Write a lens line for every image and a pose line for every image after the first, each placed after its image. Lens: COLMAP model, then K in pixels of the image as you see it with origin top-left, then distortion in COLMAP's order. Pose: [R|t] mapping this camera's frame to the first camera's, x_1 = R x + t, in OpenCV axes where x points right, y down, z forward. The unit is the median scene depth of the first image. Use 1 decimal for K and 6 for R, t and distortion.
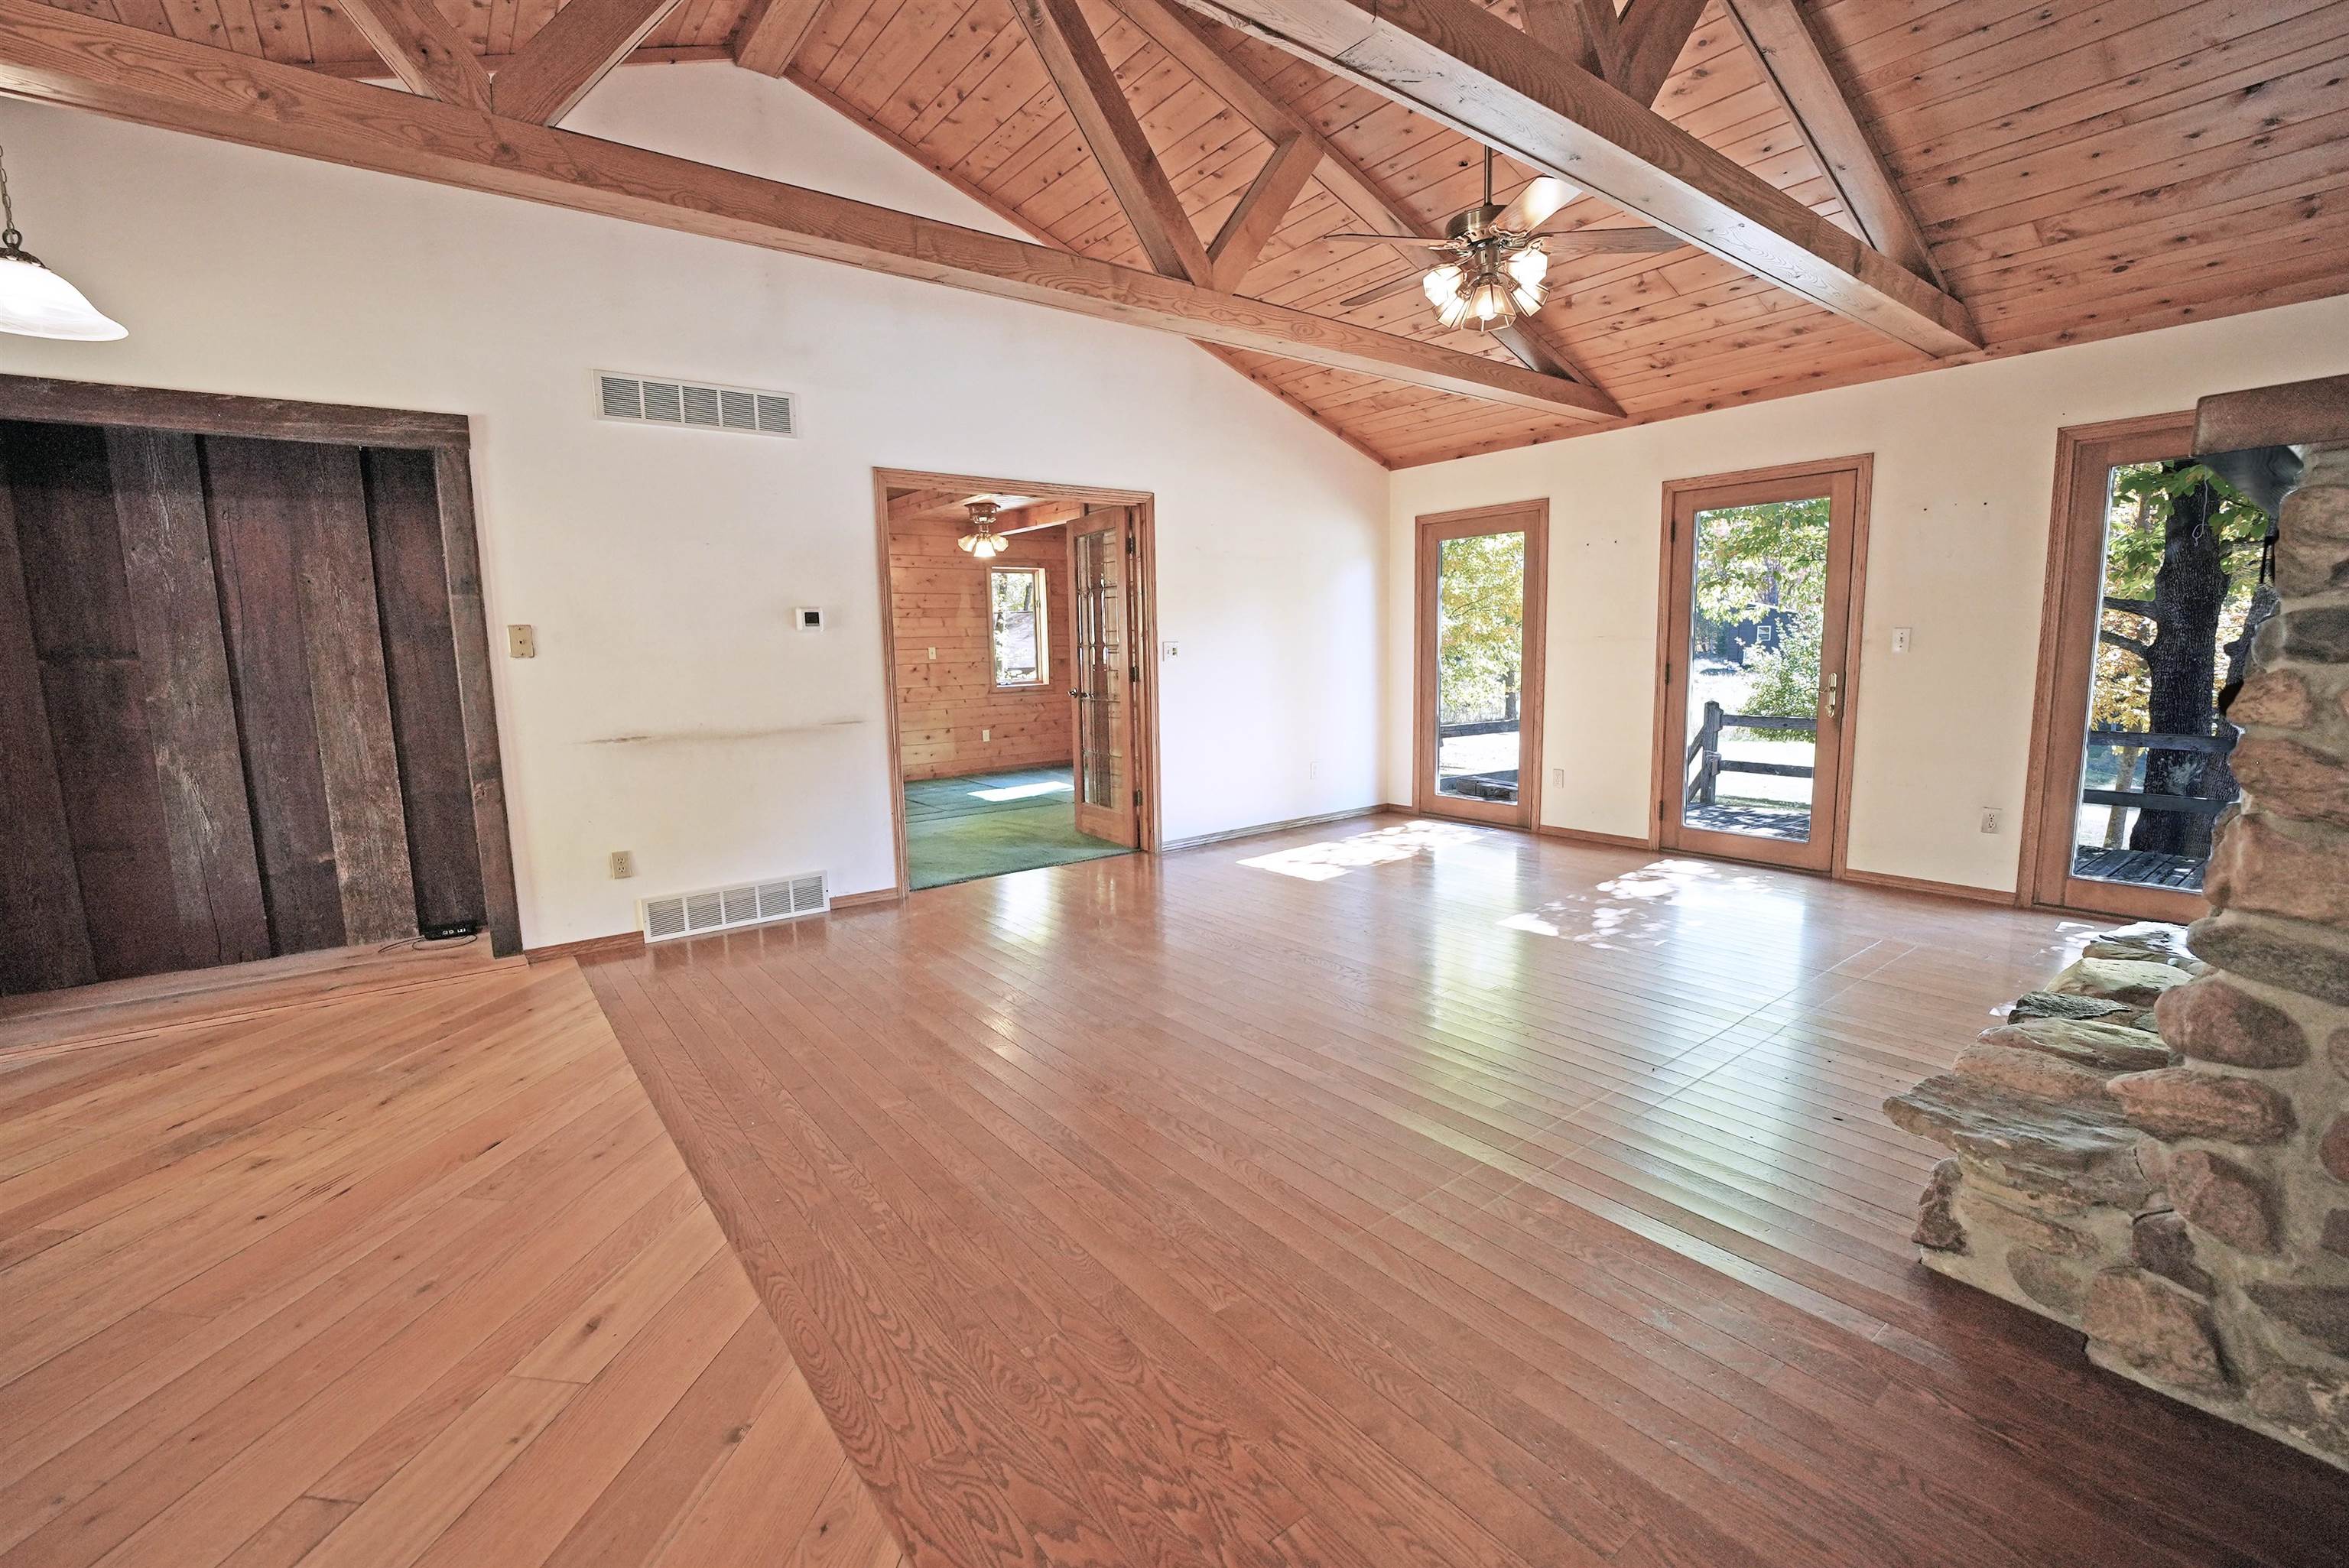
lens RADIAL K [[1006.0, 0, 1174.5], [0, 1006.0, 784.0], [0, 0, 1]] dist [-0.037144, 0.008384]
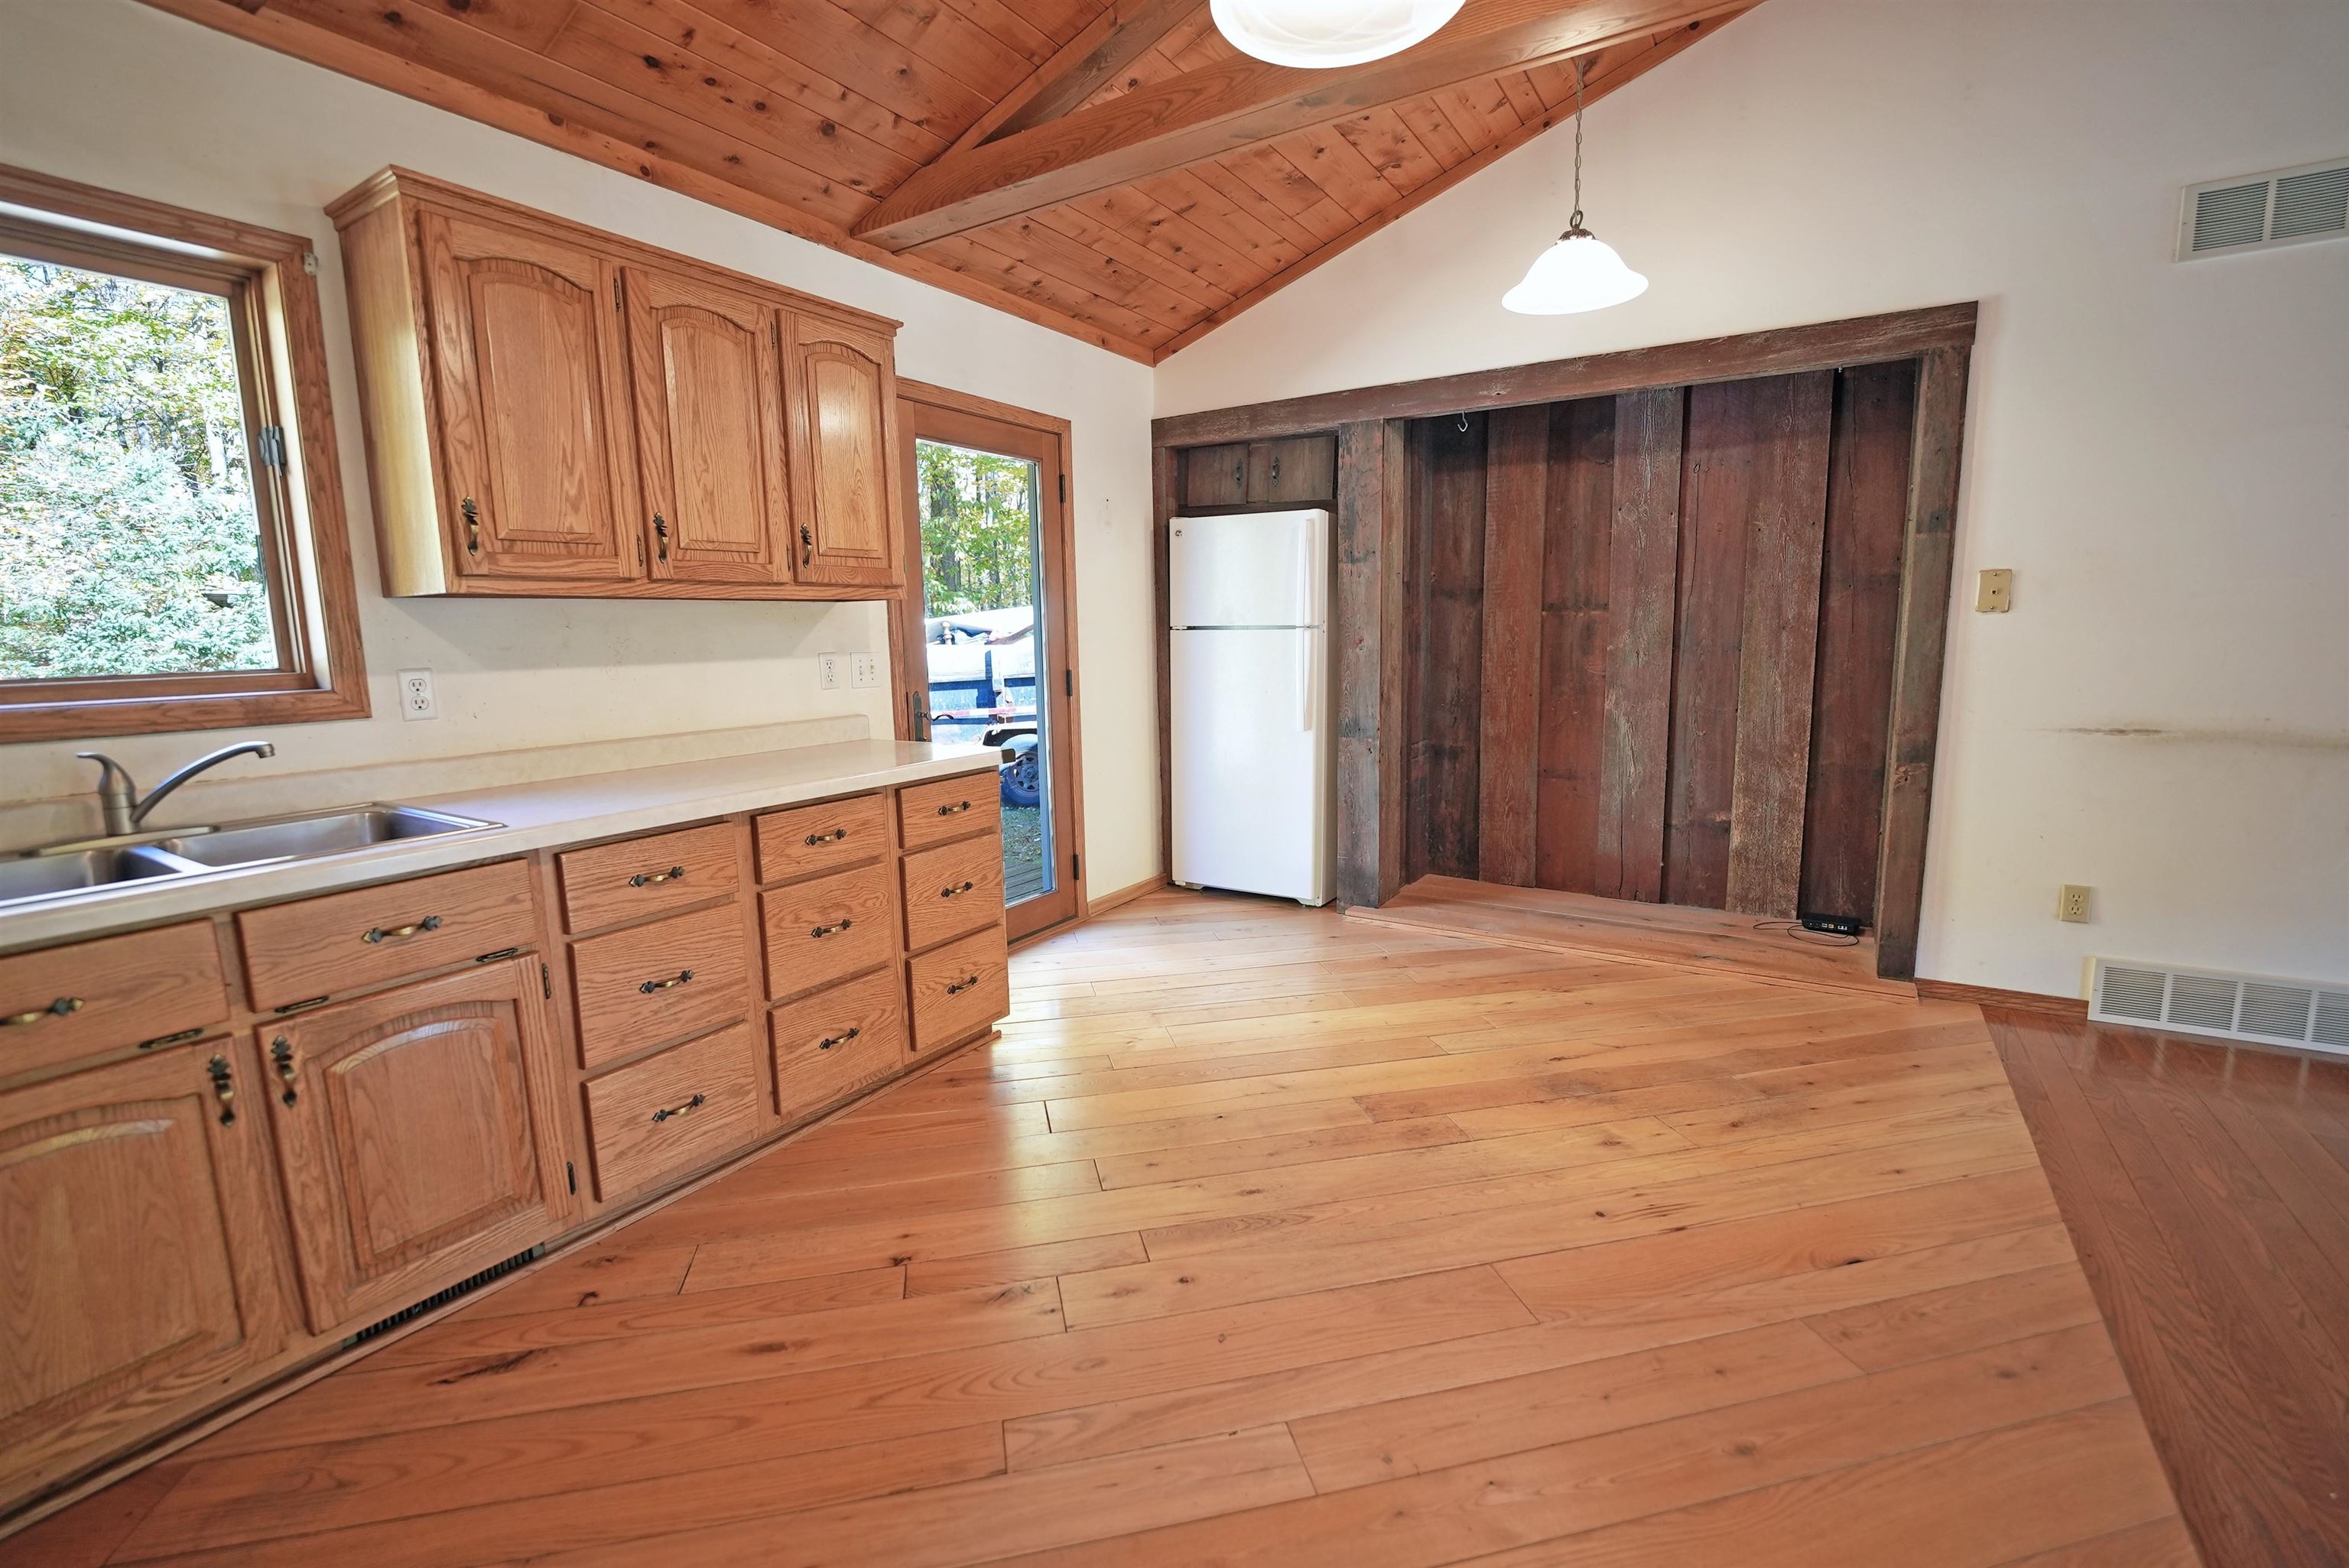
lens RADIAL K [[1011.4, 0, 1174.5], [0, 1011.4, 784.0], [0, 0, 1]] dist [-0.024389, -0.000065]
pose [[0.347037, 0.156253, -0.924743, -0.144597], [-0.116897, 0.985541, 0.122657, -0.016716], [0.930538, 0.065533, 0.360285, 0.140855]]
